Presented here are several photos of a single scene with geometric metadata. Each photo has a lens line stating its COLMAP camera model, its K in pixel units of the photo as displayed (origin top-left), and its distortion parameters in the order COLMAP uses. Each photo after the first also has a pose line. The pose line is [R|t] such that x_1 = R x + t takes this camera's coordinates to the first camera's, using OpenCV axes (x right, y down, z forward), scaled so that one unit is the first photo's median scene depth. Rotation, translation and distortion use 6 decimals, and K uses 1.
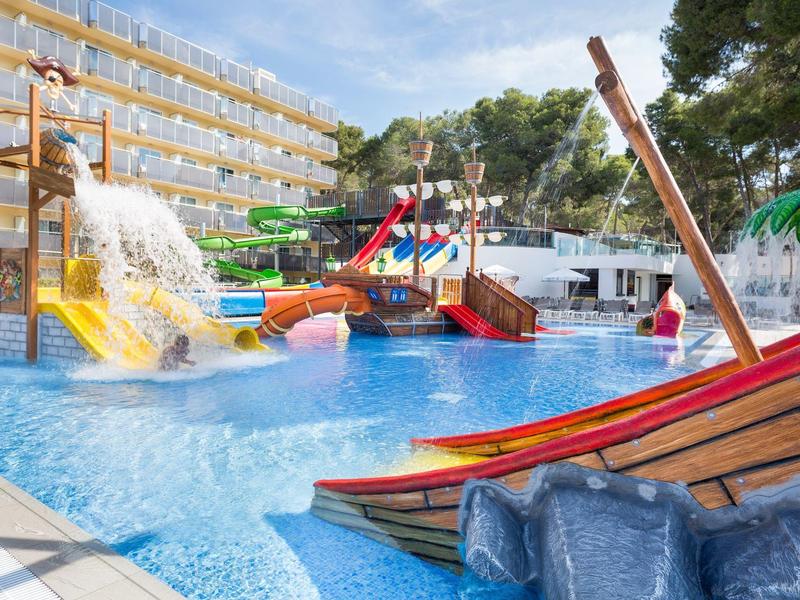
lens RADIAL K [[514.6, 0, 400.0], [0, 514.6, 300.0], [0, 0, 1]] dist [0.019674, -0.000696]
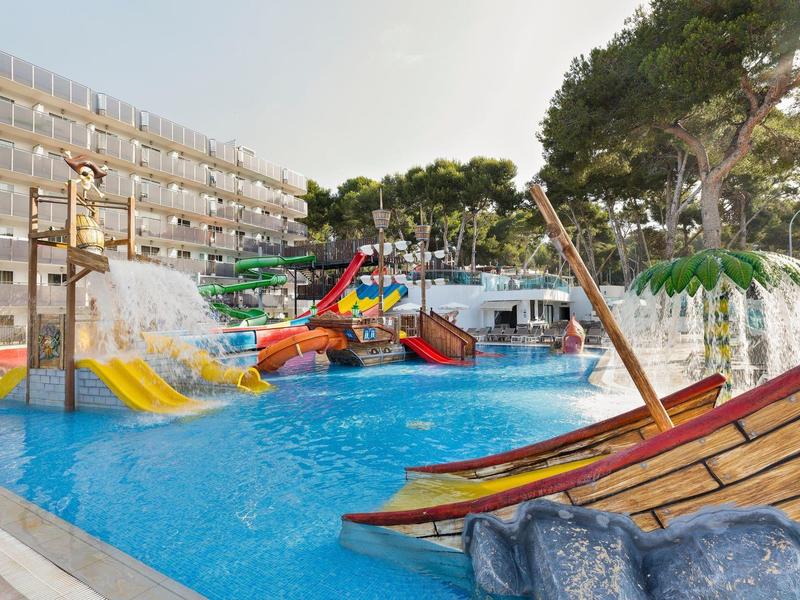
lens RADIAL K [[422.6, 0, 386.2], [0, 422.6, 297.6], [0, 0, 1]] dist [0.002025, 0.000651]
pose [[0.994783, -0.032285, 0.096771, -0.072733], [0.035349, 0.998921, -0.030111, -0.080180], [-0.095695, 0.033375, 0.994851, -0.040114]]
